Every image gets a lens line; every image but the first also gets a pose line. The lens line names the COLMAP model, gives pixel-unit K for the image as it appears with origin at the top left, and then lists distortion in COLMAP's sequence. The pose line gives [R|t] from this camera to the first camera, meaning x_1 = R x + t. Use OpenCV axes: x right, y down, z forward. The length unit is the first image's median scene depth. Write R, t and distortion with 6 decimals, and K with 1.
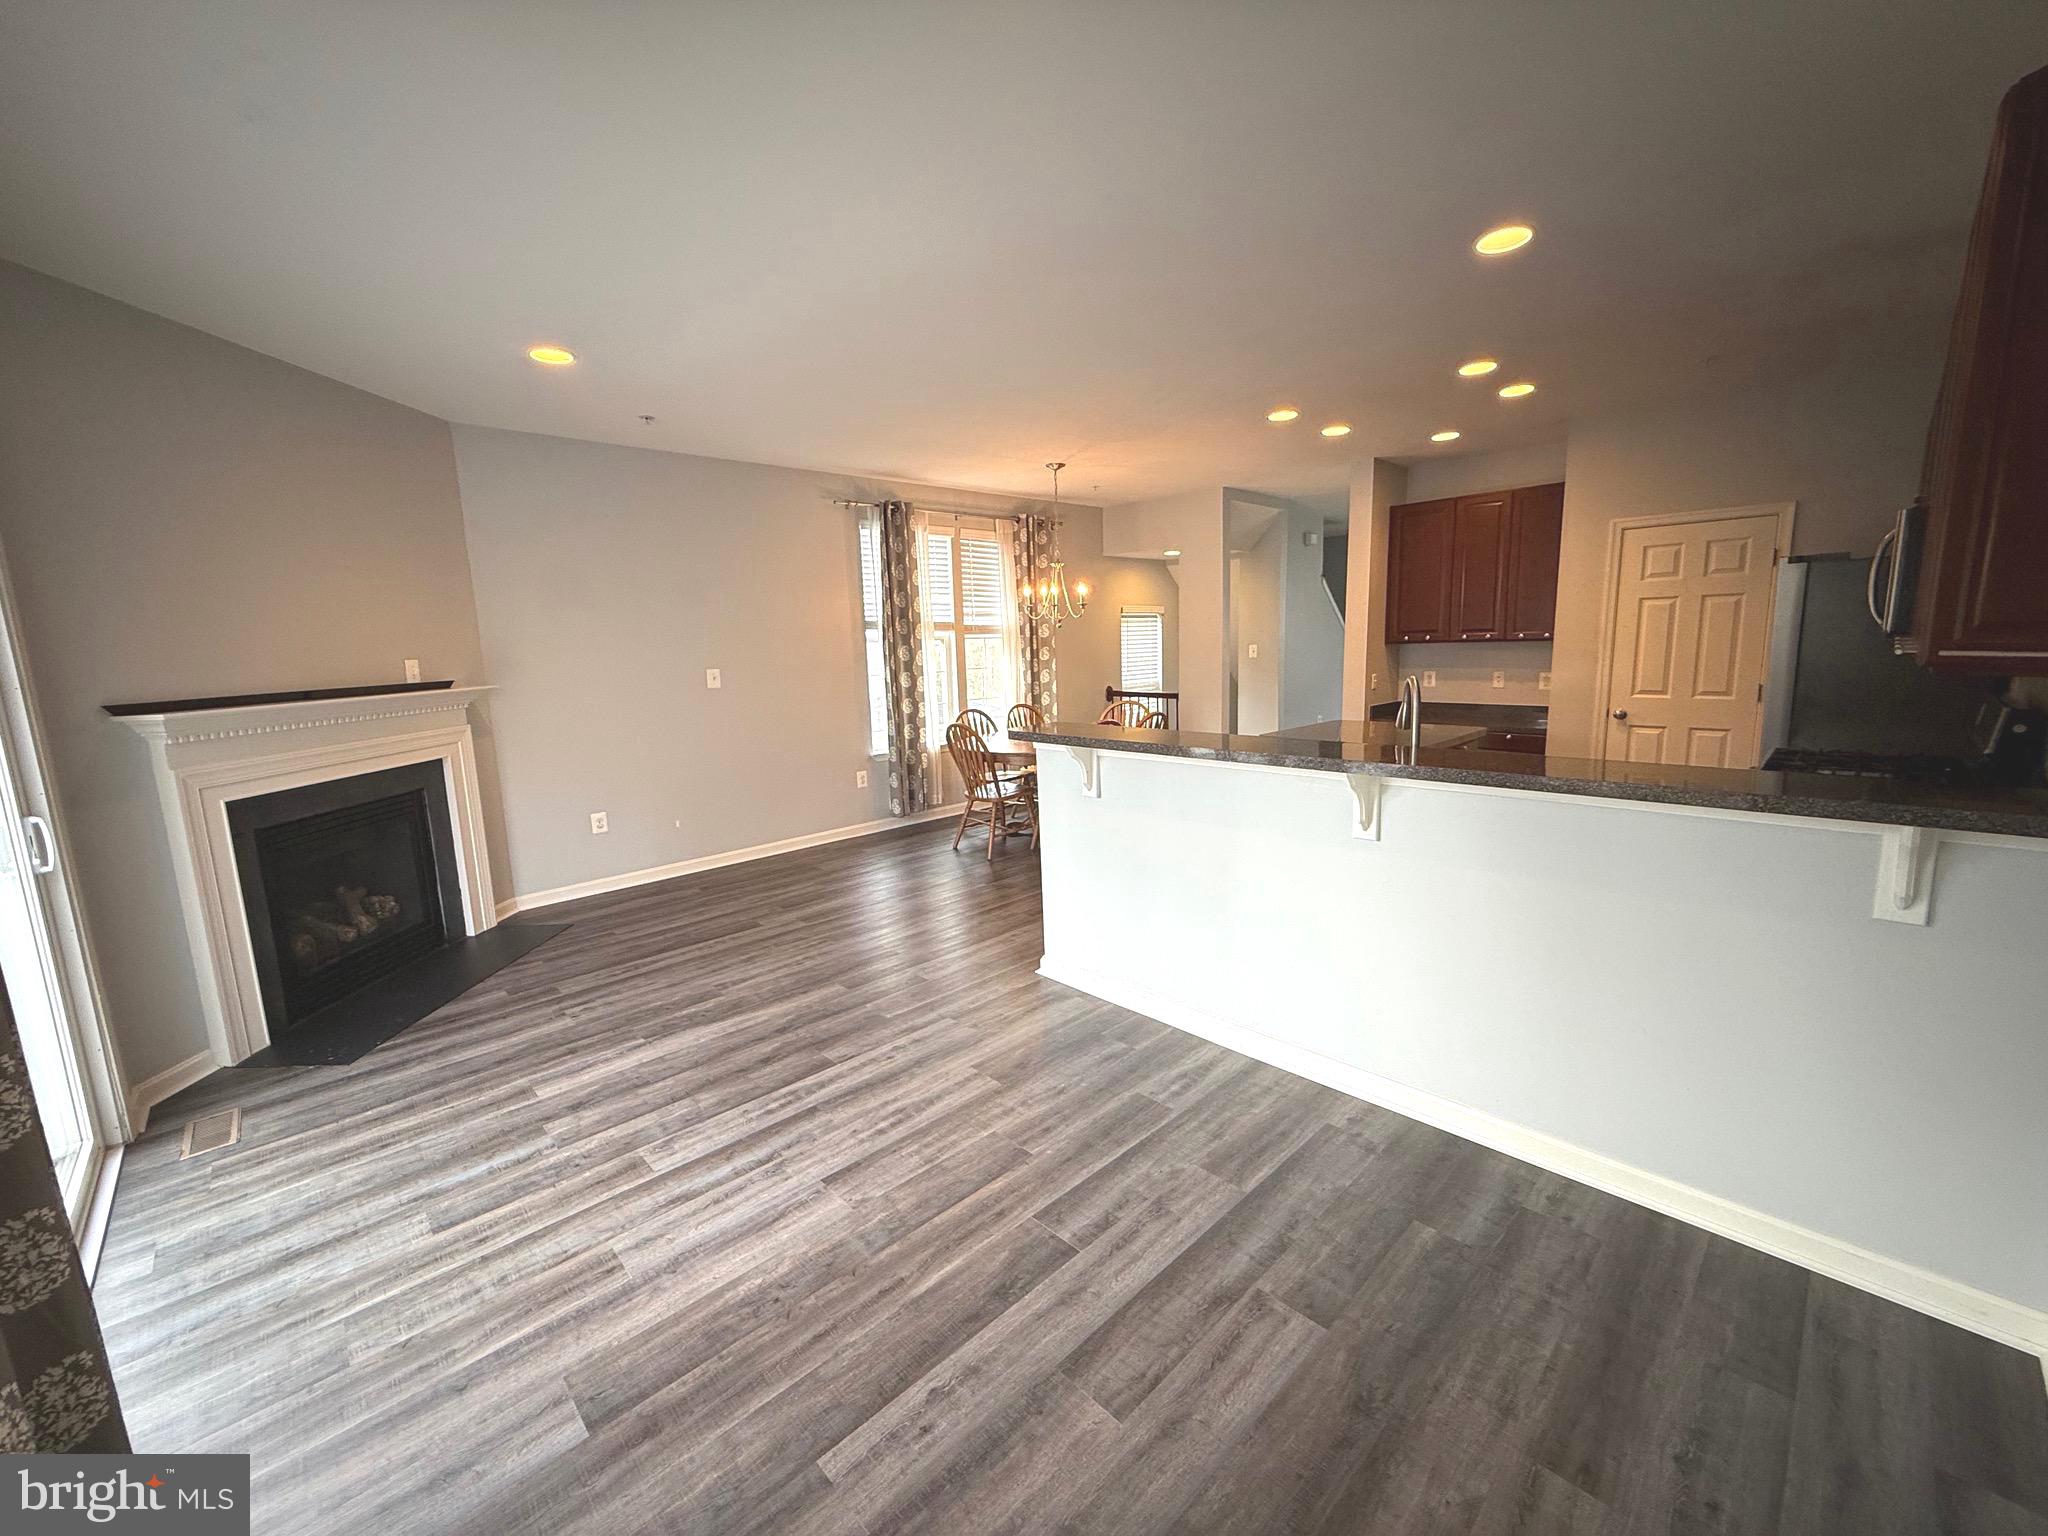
lens RADIAL K [[818.0, 0, 1018.8], [0, 818.0, 767.9], [0, 0, 1]] dist [-0.000384, -0.000294]
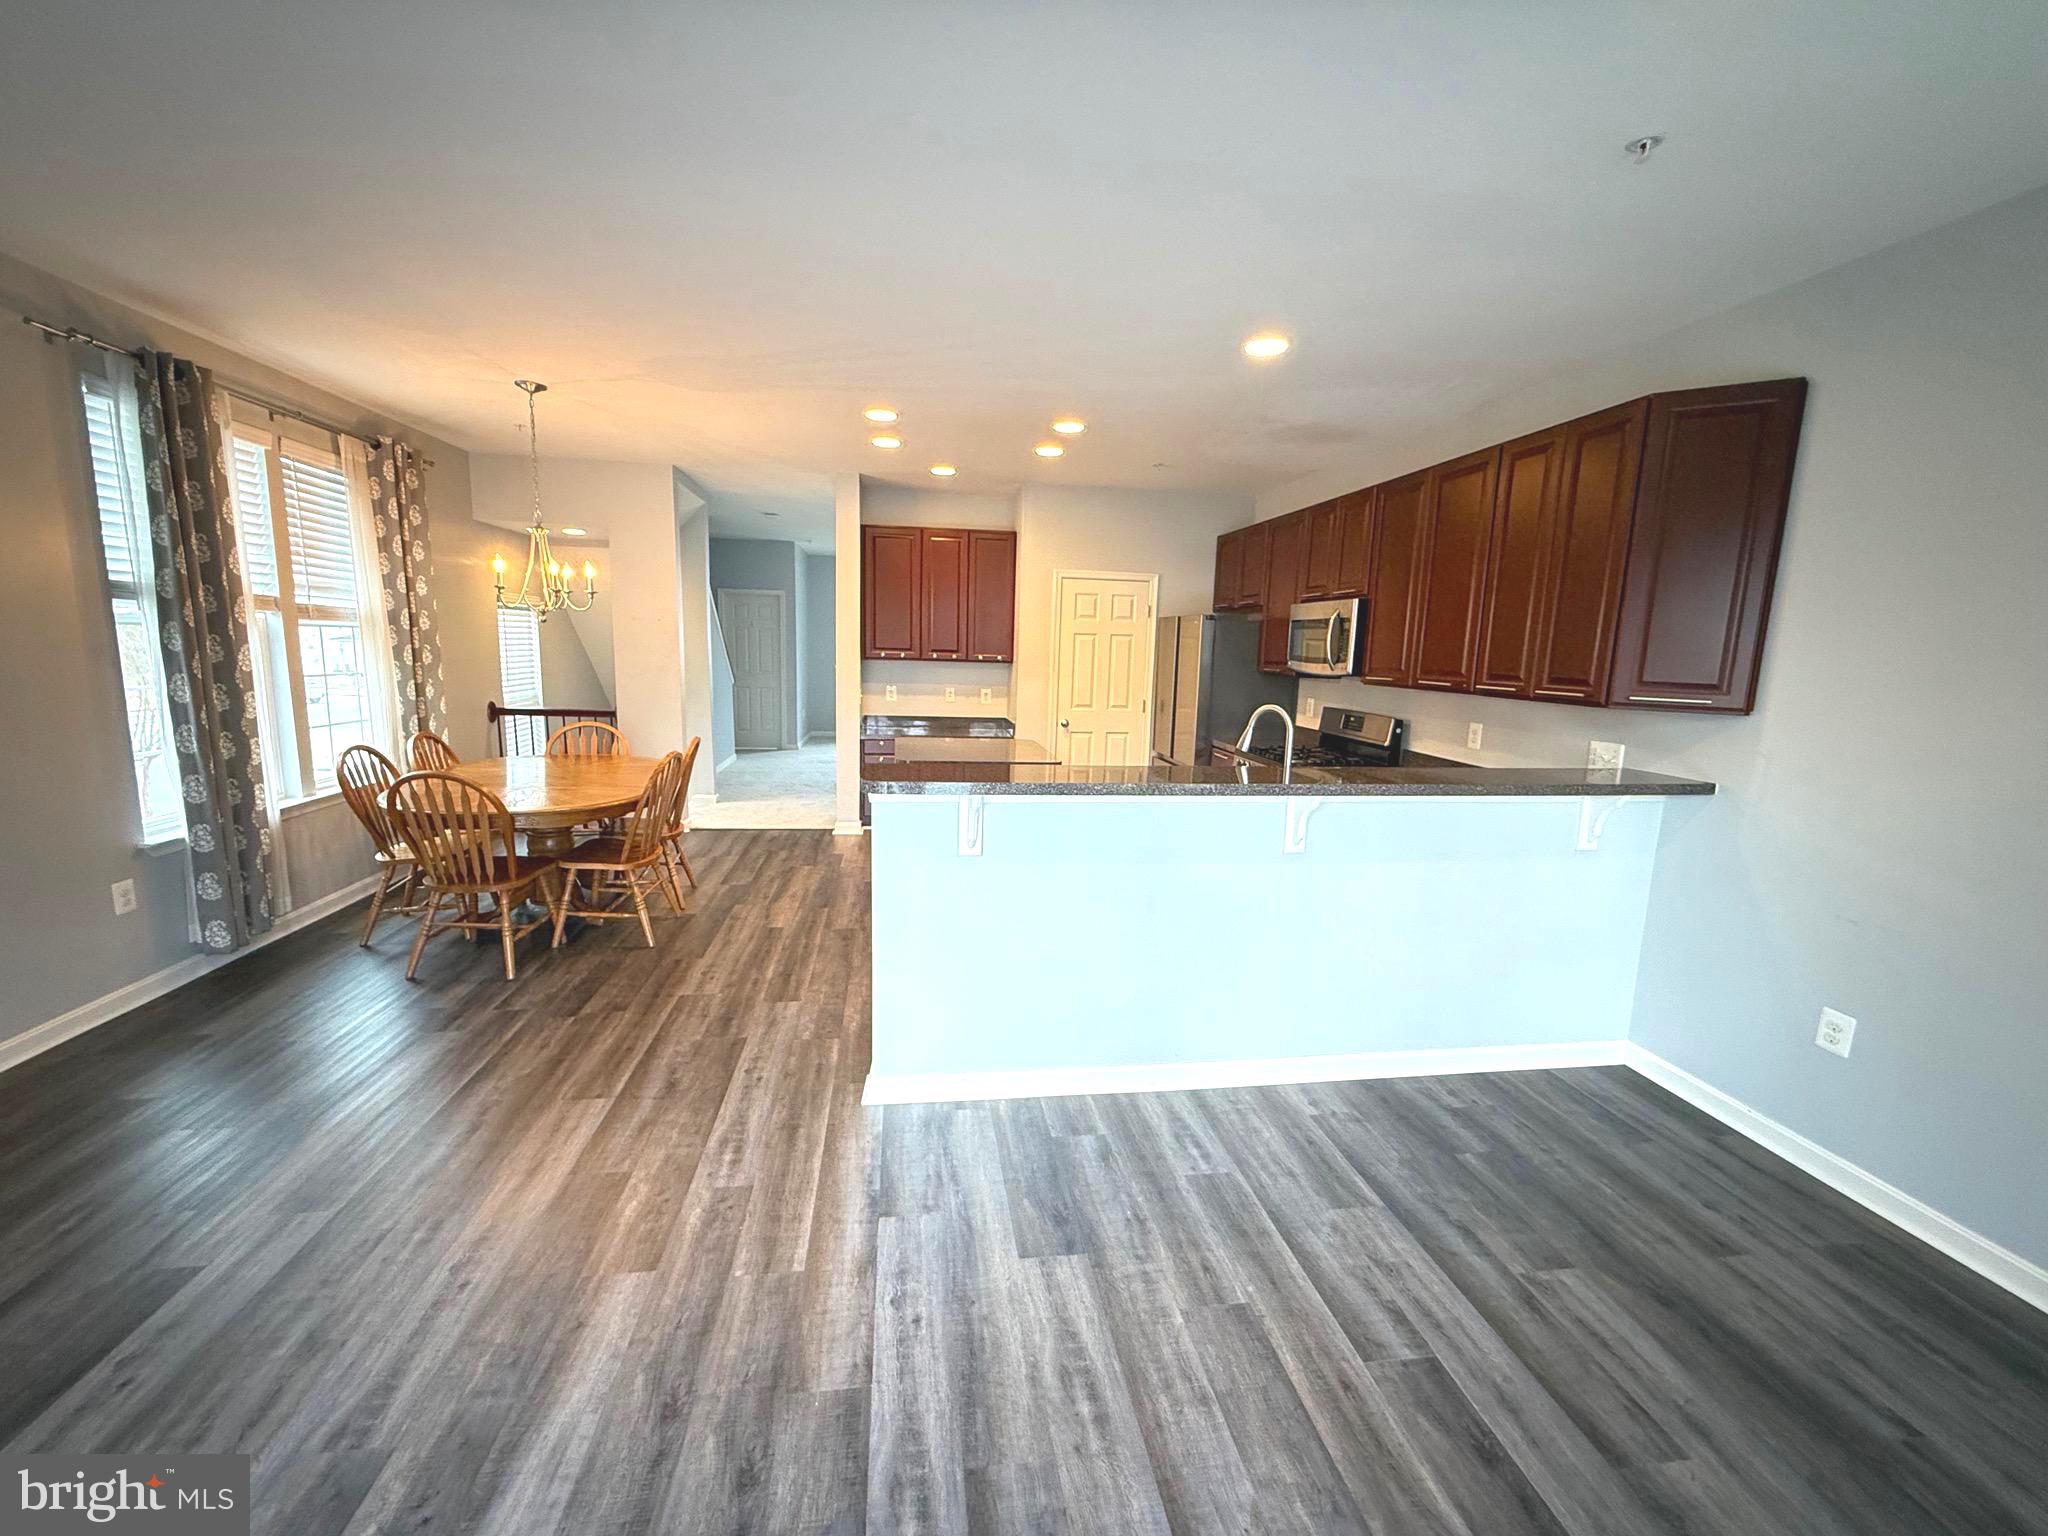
lens RADIAL K [[818.0, 0, 1018.8], [0, 818.0, 767.9], [0, 0, 1]] dist [-0.000384, -0.000294]
pose [[0.577971, -0.076278, 0.812485, -0.333937], [0.079819, 0.996132, 0.036738, -0.047747], [-0.812145, 0.043618, 0.581824, 0.313665]]
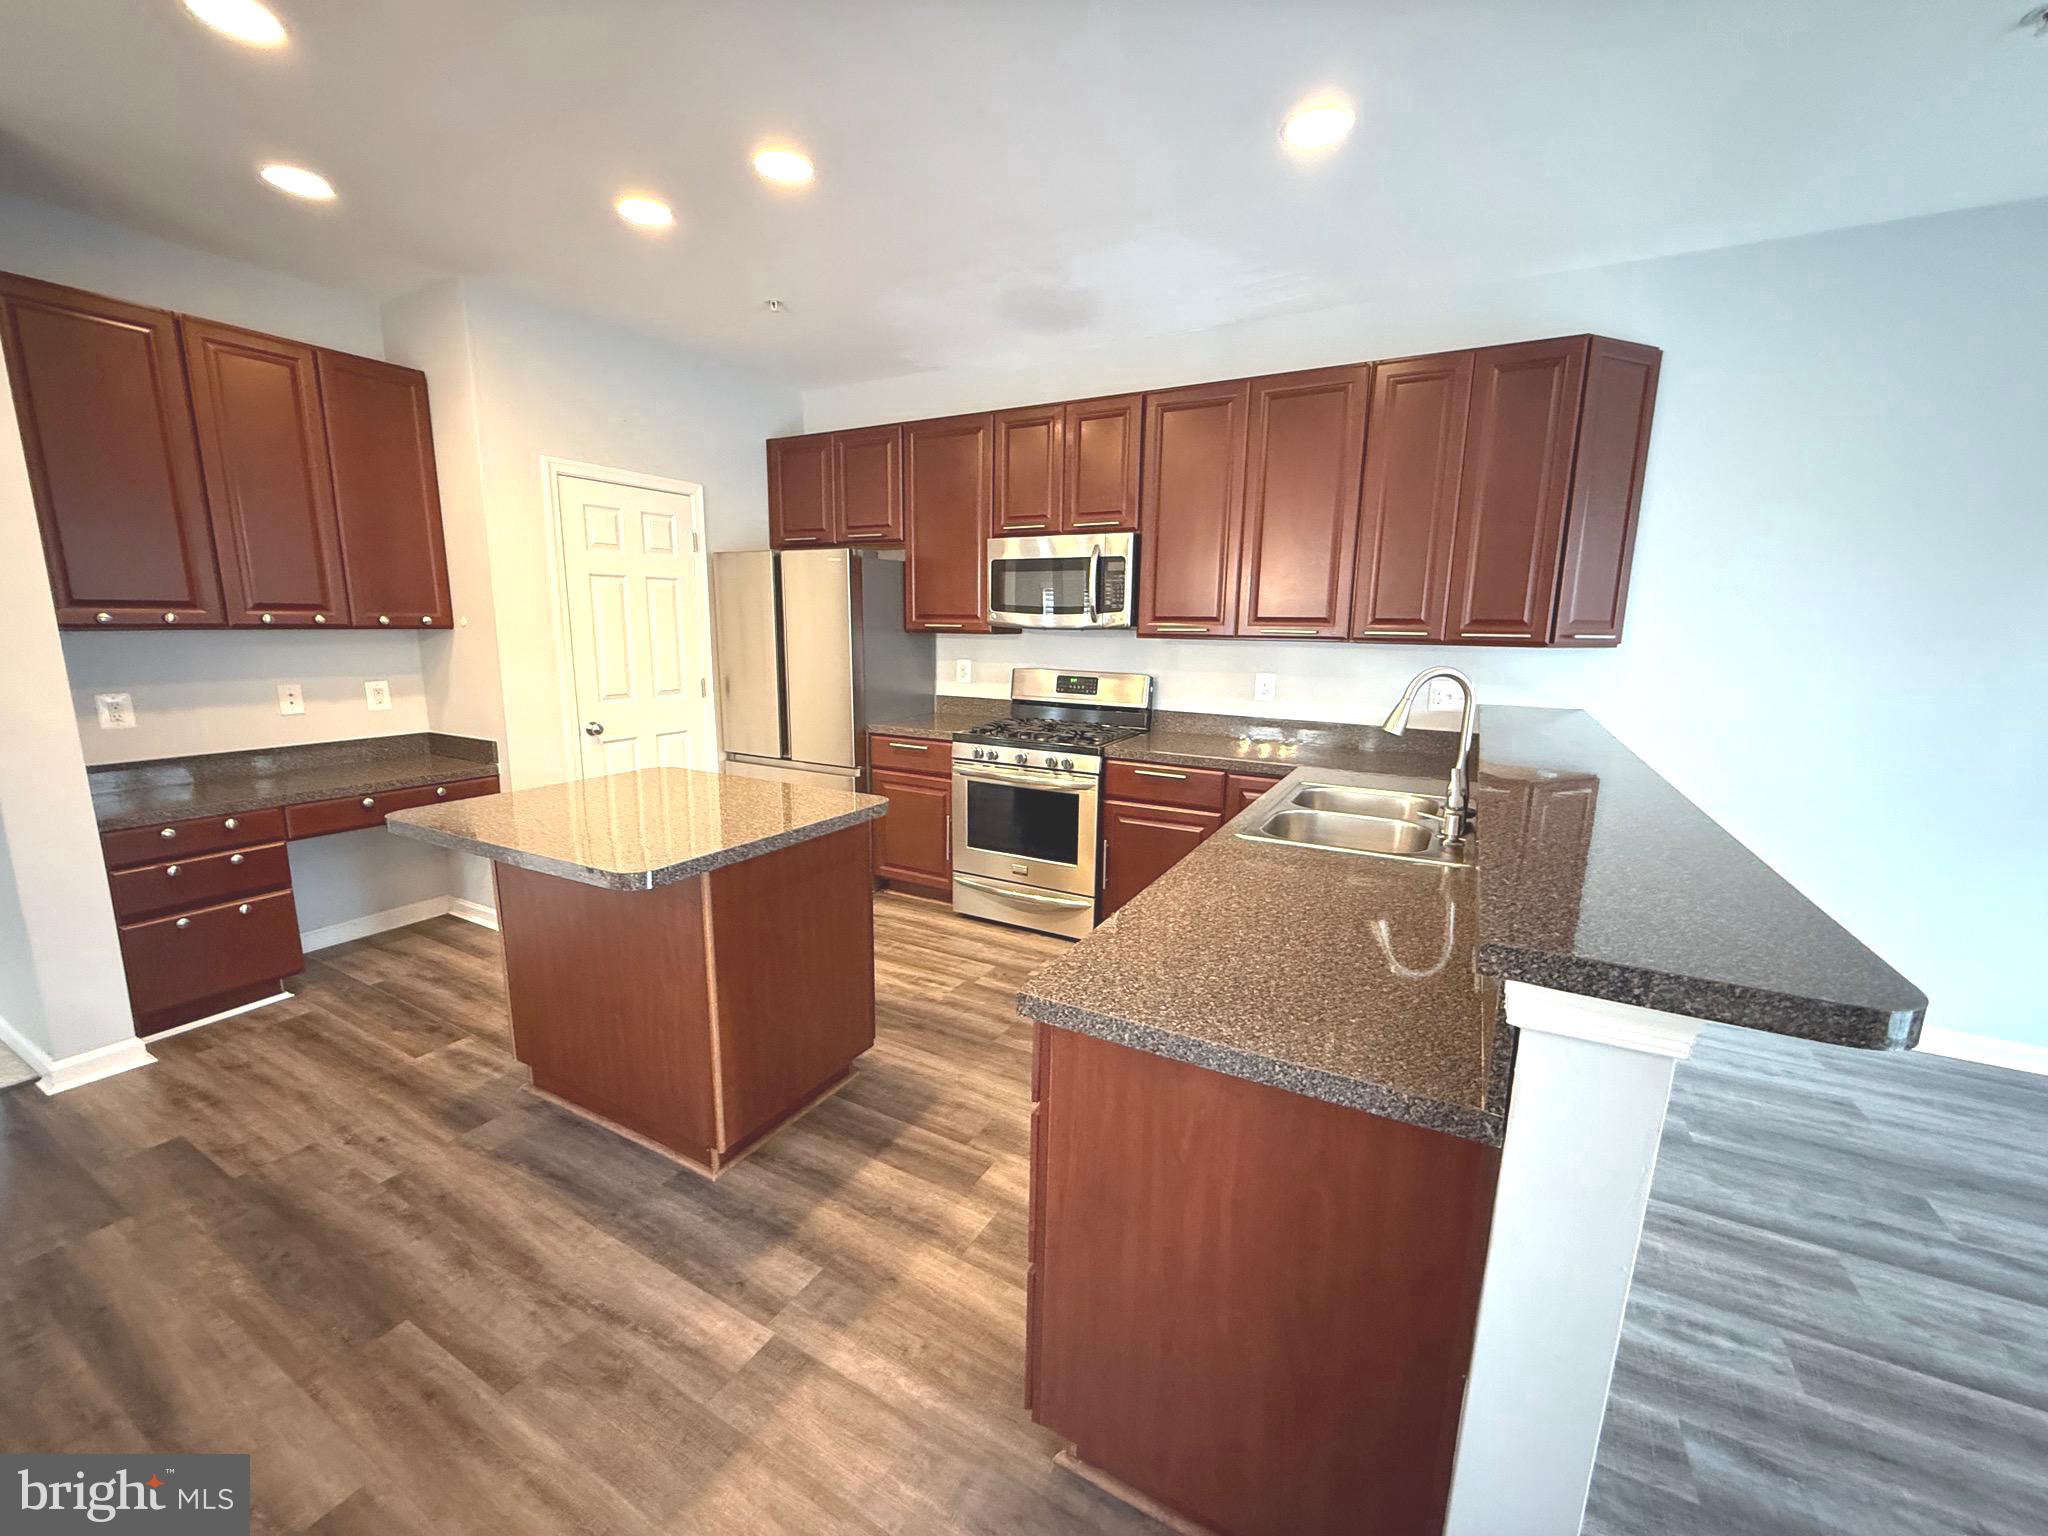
lens RADIAL K [[818.0, 0, 1018.8], [0, 818.0, 767.9], [0, 0, 1]] dist [-0.000384, -0.000294]
pose [[-0.303516, -0.145326, 0.941679, -0.085915], [0.143551, 0.970045, 0.195973, -0.118266], [-0.941951, 0.194660, -0.273562, 0.824030]]
